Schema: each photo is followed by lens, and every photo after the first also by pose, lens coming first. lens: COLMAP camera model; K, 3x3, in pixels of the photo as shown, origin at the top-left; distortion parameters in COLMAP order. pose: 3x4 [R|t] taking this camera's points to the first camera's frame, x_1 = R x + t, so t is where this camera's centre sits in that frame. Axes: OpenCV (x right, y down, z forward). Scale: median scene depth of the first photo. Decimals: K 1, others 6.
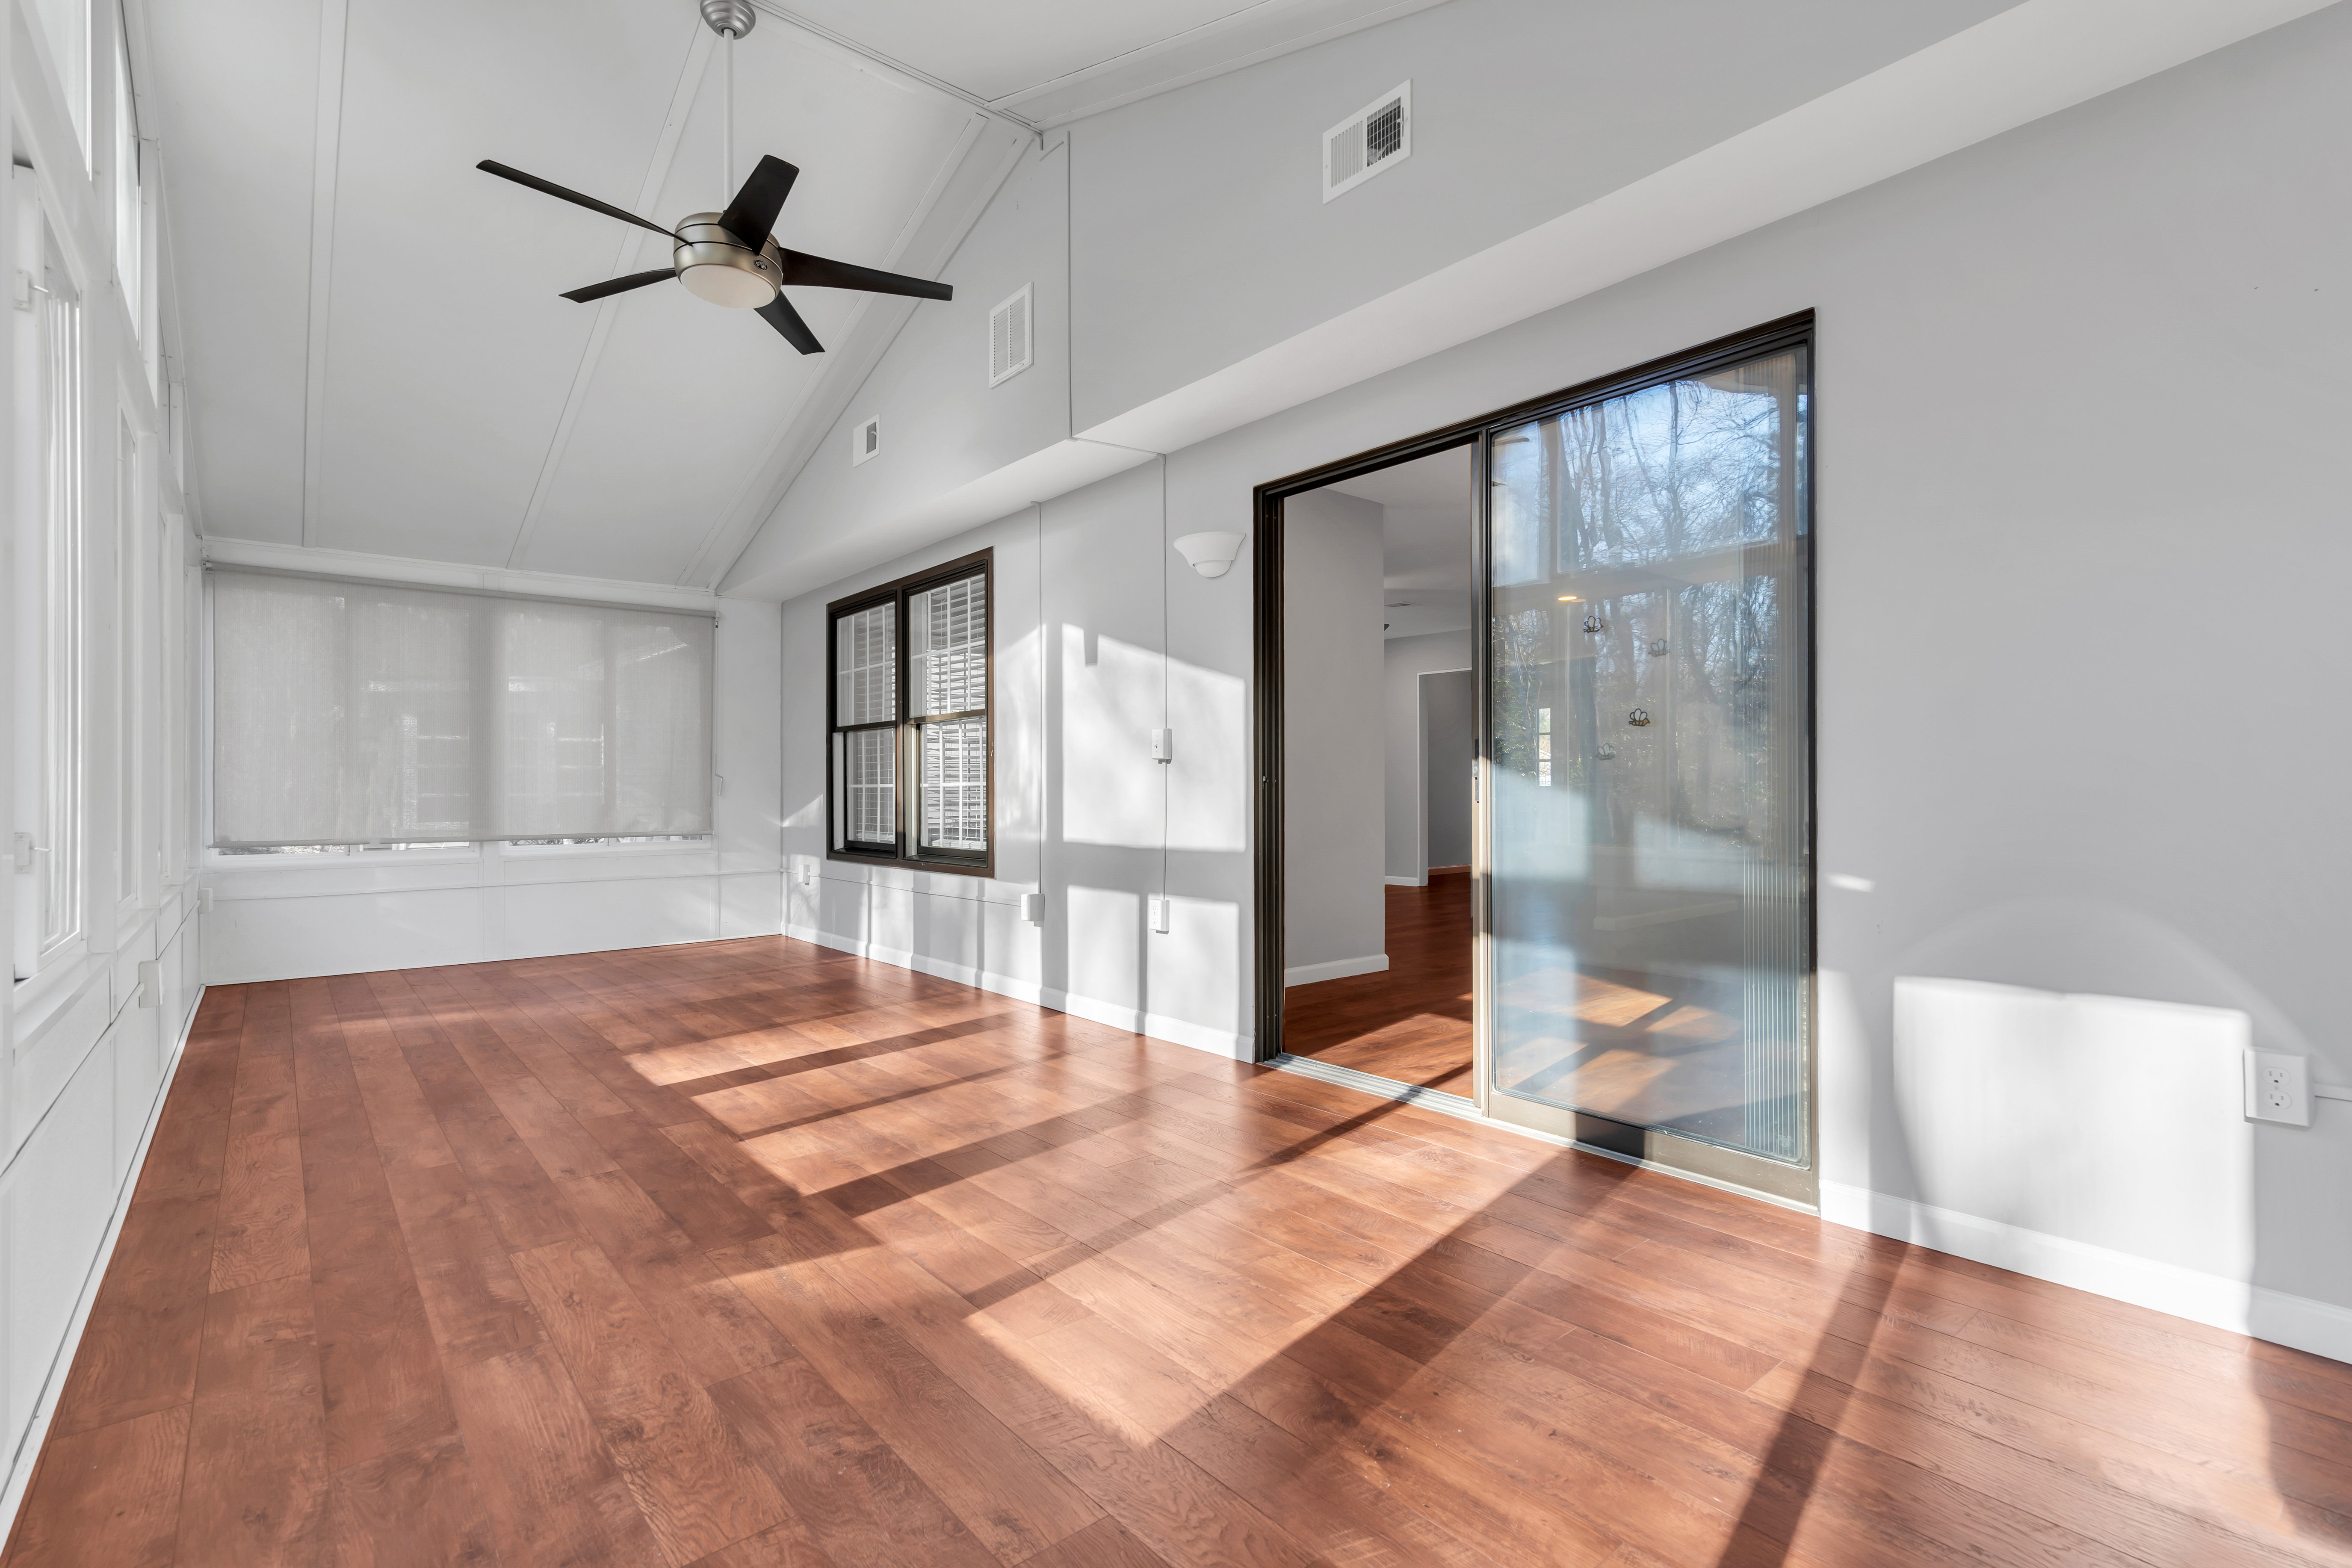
lens RADIAL K [[1076.0, 0, 1161.1], [0, 1076.0, 801.1], [0, 0, 1]] dist [0.002252, 0.000576]
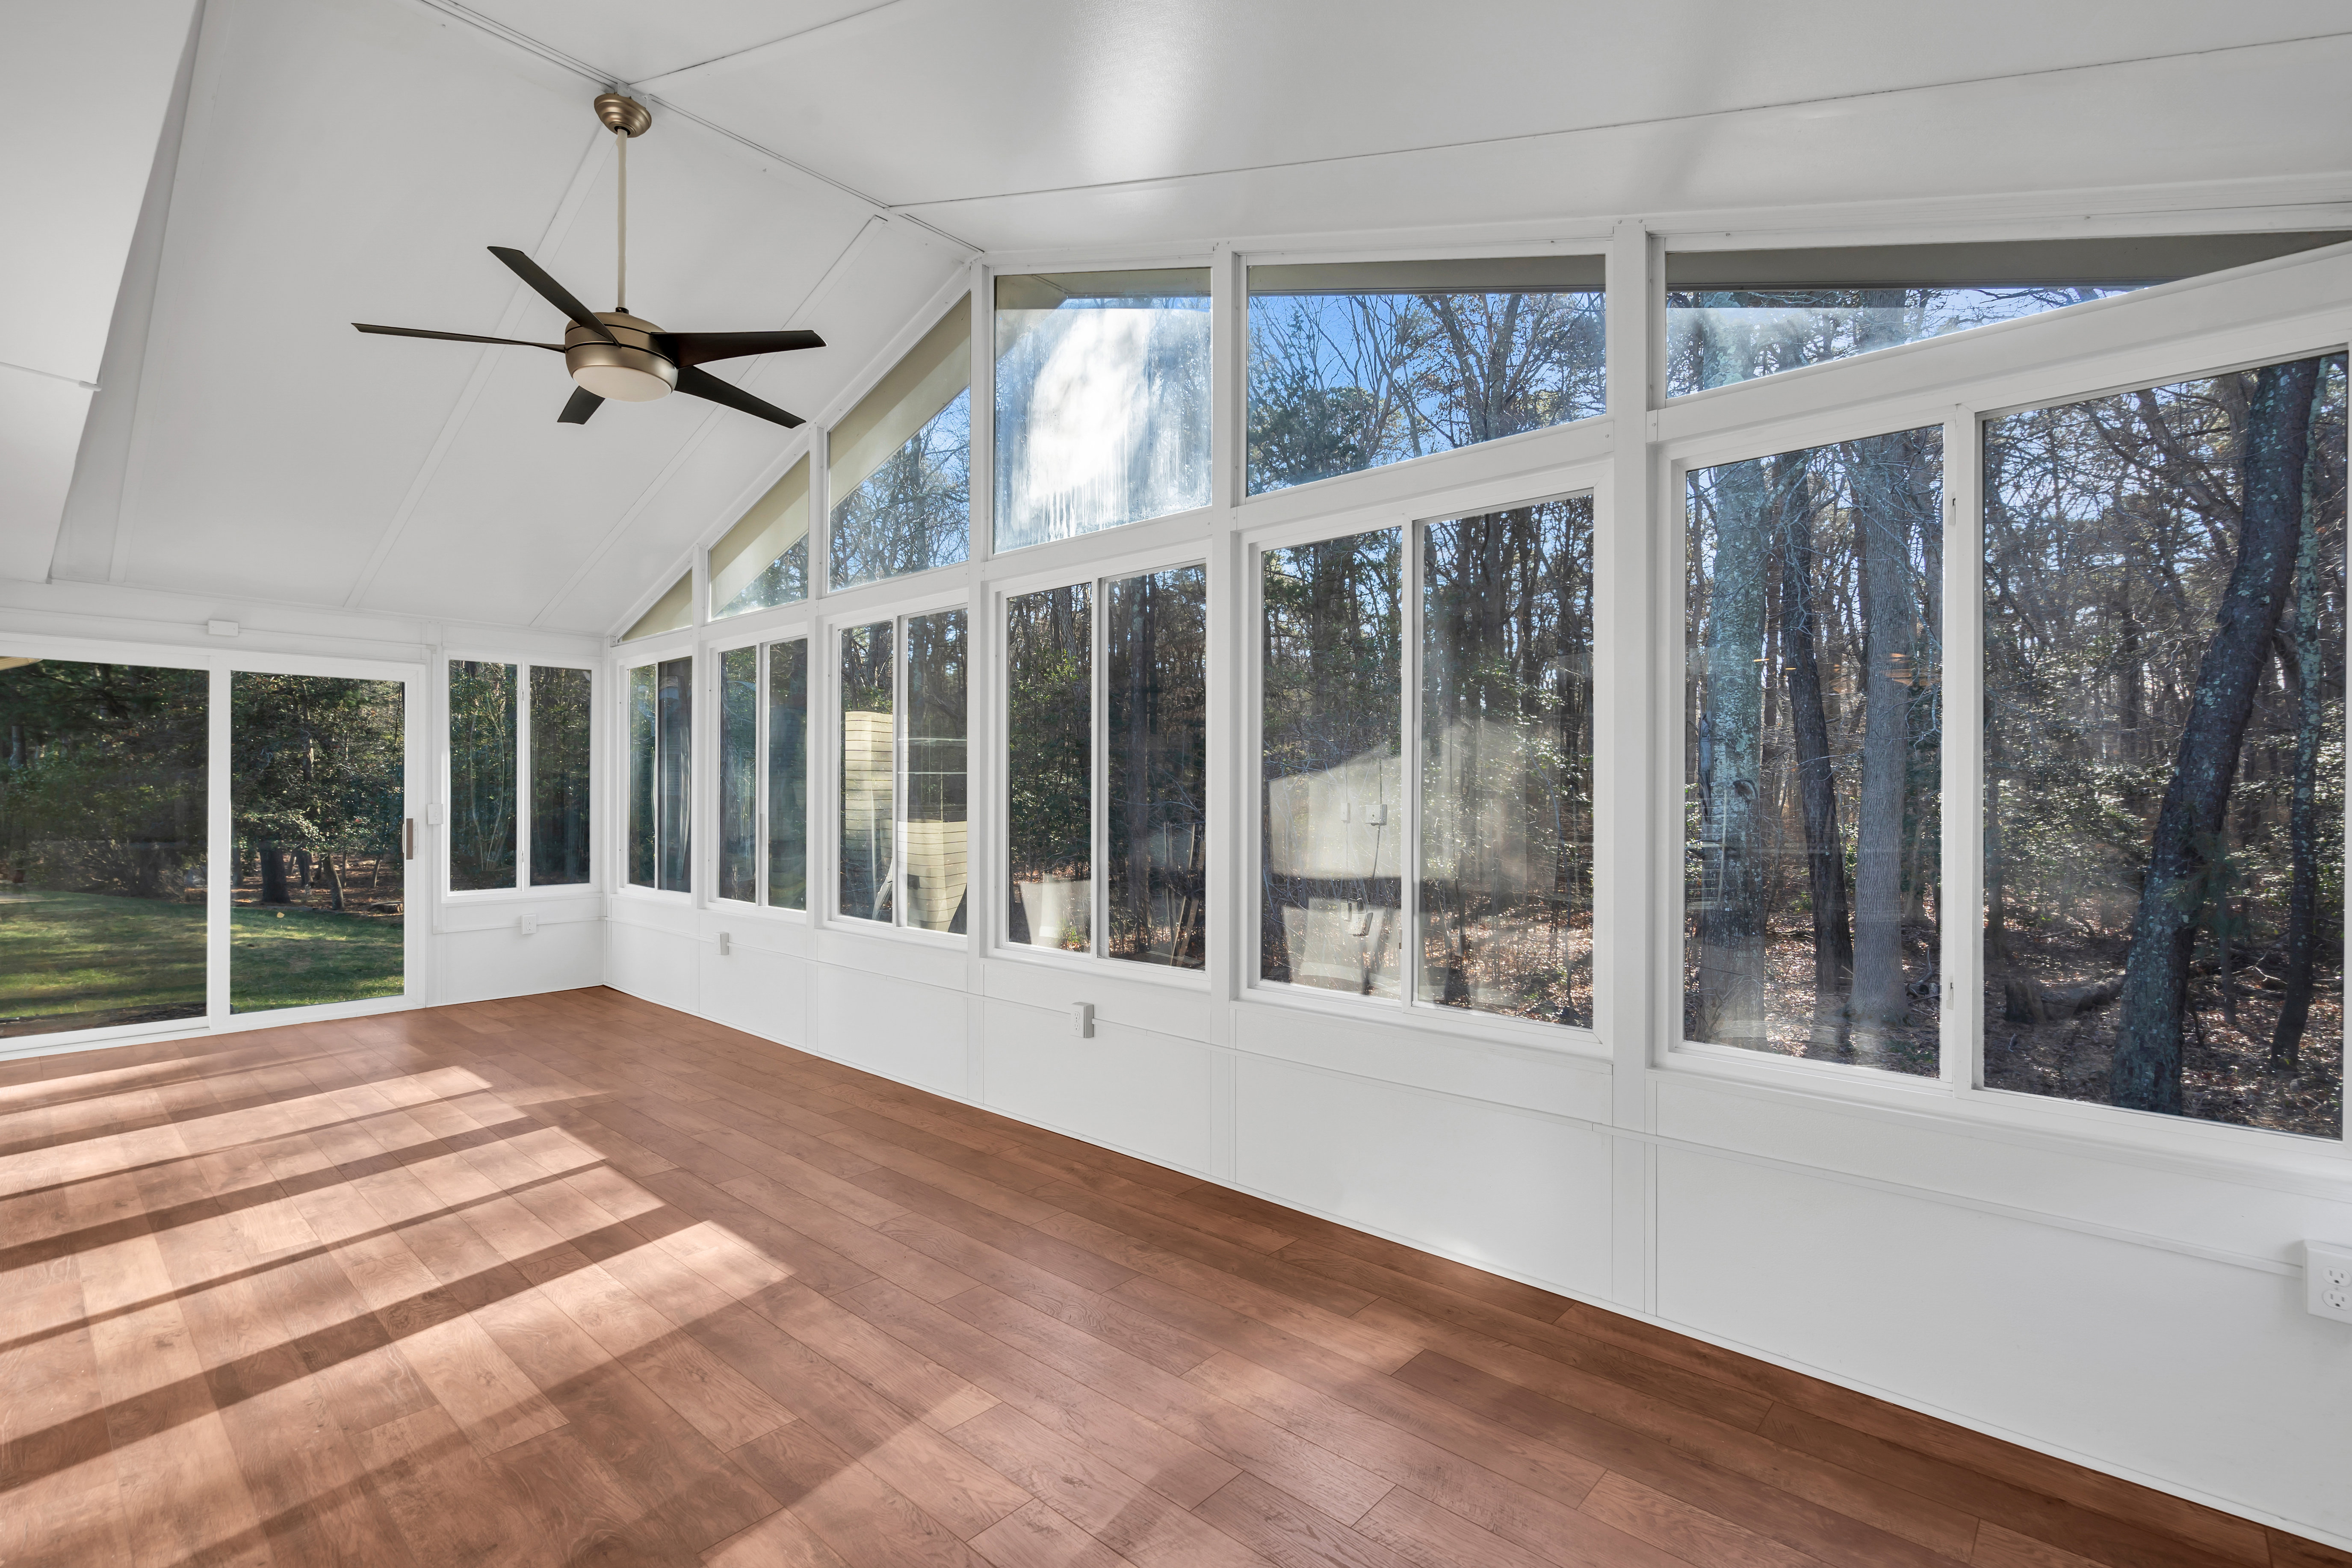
lens RADIAL K [[1076.0, 0, 1161.1], [0, 1076.0, 801.1], [0, 0, 1]] dist [0.002252, 0.000576]
pose [[-0.989933, 0.002384, -0.141519, -0.903702], [0.001682, 0.999986, 0.005084, -0.113596], [0.141529, 0.004795, -0.989923, 2.458228]]
